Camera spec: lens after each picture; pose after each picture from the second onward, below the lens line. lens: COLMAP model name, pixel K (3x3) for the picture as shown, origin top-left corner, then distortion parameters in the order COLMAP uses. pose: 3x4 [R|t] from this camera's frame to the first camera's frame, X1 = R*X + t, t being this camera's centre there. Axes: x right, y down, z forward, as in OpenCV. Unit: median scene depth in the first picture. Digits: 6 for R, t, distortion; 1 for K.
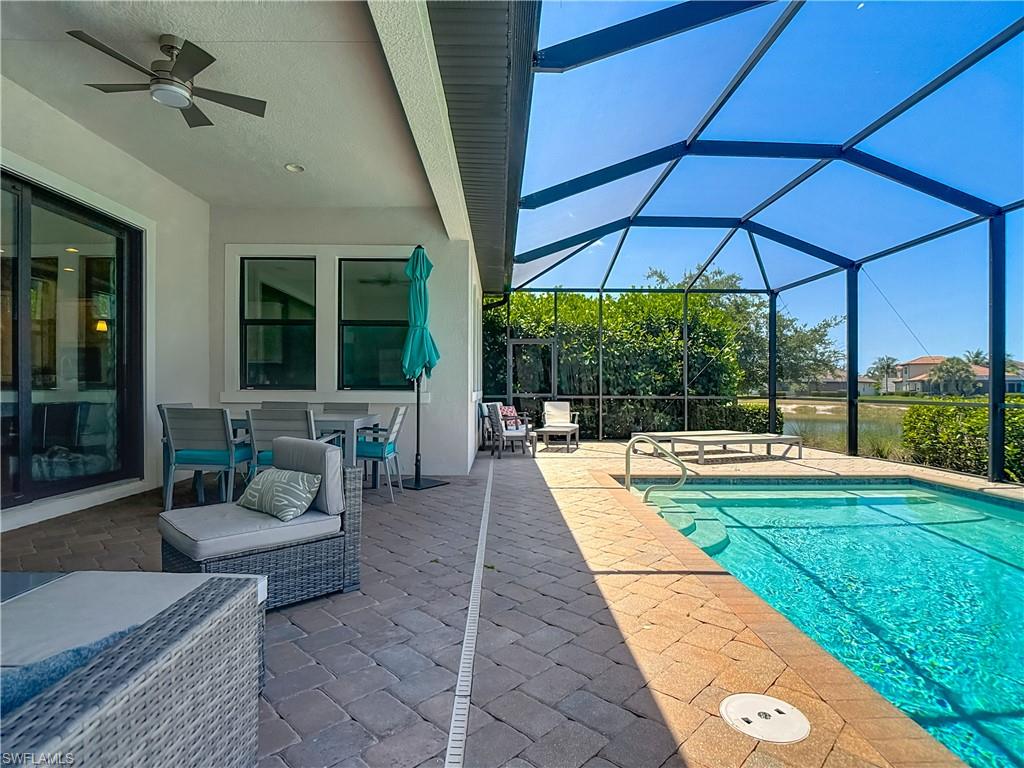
lens RADIAL K [[537.0, 0, 520.6], [0, 537.0, 392.9], [0, 0, 1]] dist [-0.018358, -0.003429]
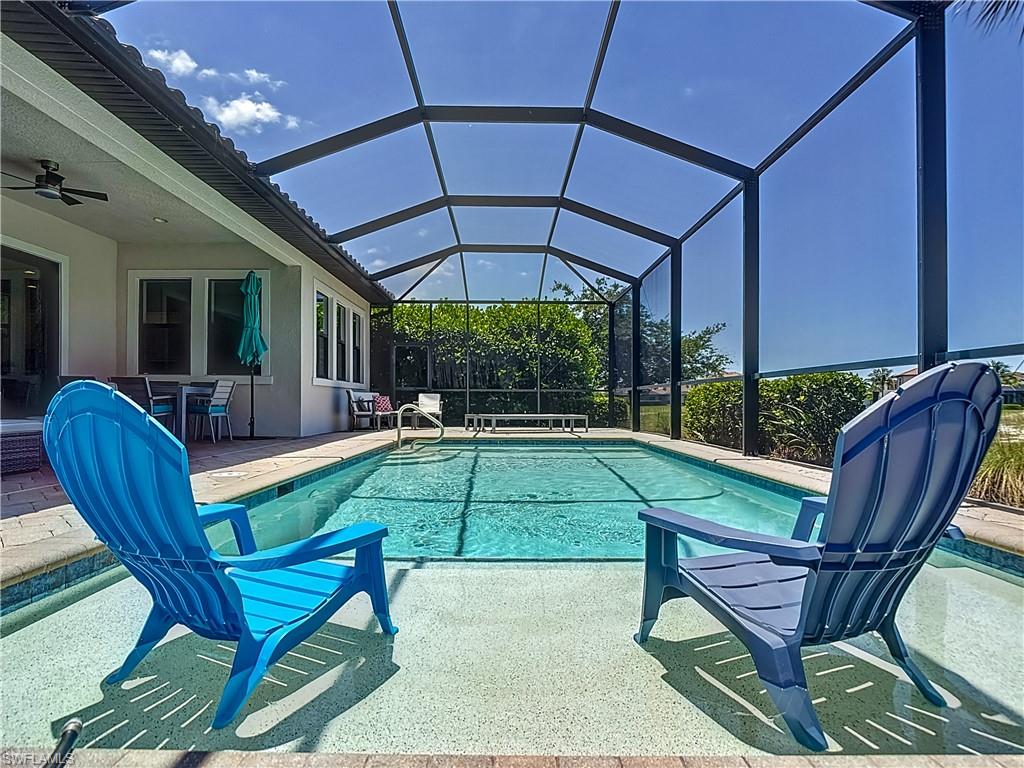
lens RADIAL K [[537.0, 0, 518.3], [0, 537.0, 402.3], [0, 0, 1]] dist [-0.018358, -0.003429]
pose [[0.999951, -0.001006, -0.009894, 0.279808], [0.000947, 0.999982, -0.005991, 0.043782], [0.009900, 0.005982, 0.999933, -0.216592]]
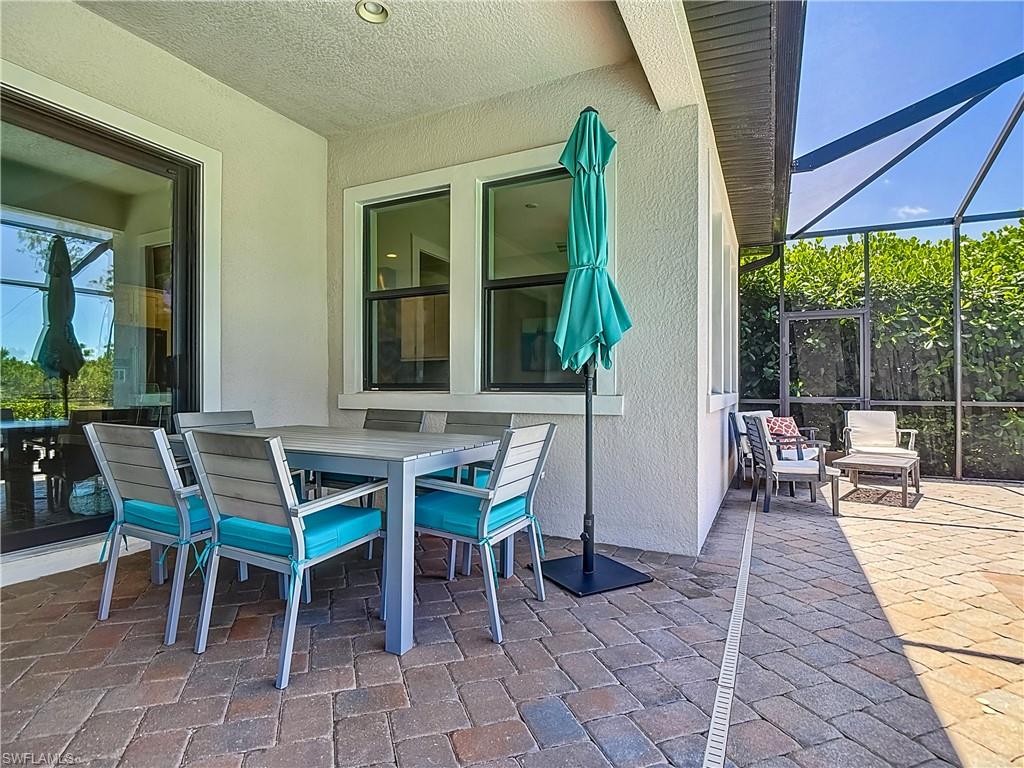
lens RADIAL K [[537.0, 0, 507.4], [0, 537.0, 390.1], [0, 0, 1]] dist [-0.018358, -0.003429]
pose [[0.880542, -0.001680, -0.473965, -0.009089], [-0.002176, 0.999969, -0.007587, -0.001666], [0.473963, 0.007712, 0.880511, 0.272349]]
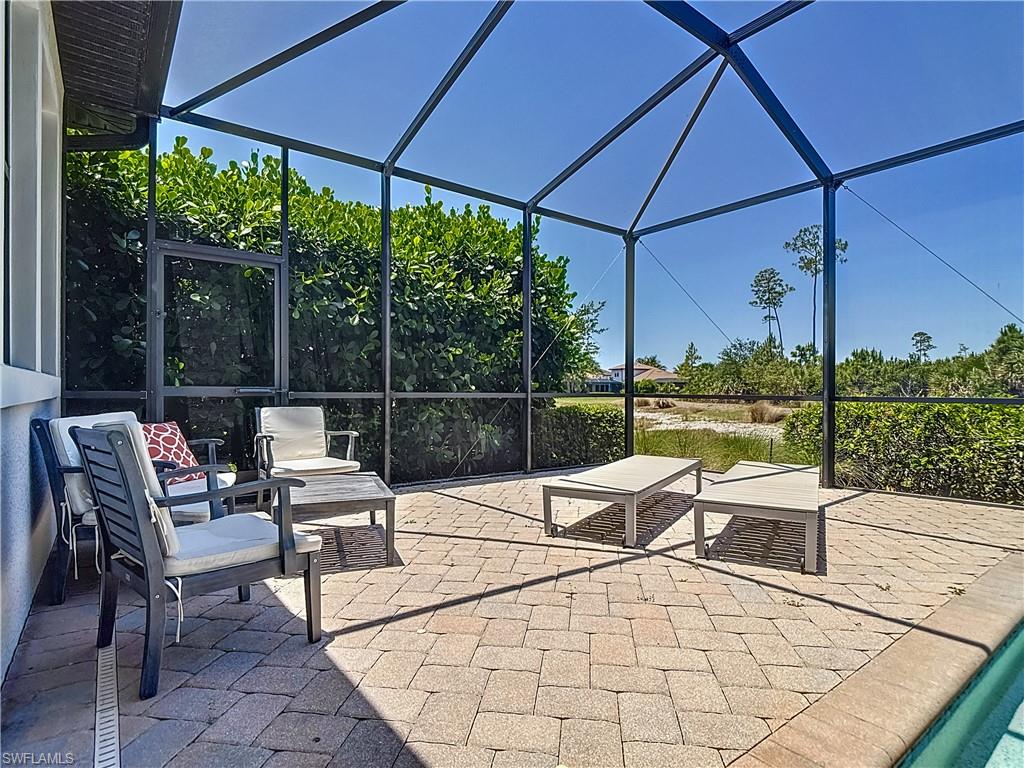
lens RADIAL K [[537.0, 0, 515.6], [0, 537.0, 395.9], [0, 0, 1]] dist [-0.018358, -0.003429]
pose [[0.814410, -0.003666, 0.580278, -0.031473], [-0.000652, 0.999974, 0.007233, 0.004729], [-0.580289, -0.006268, 0.814387, 0.559808]]
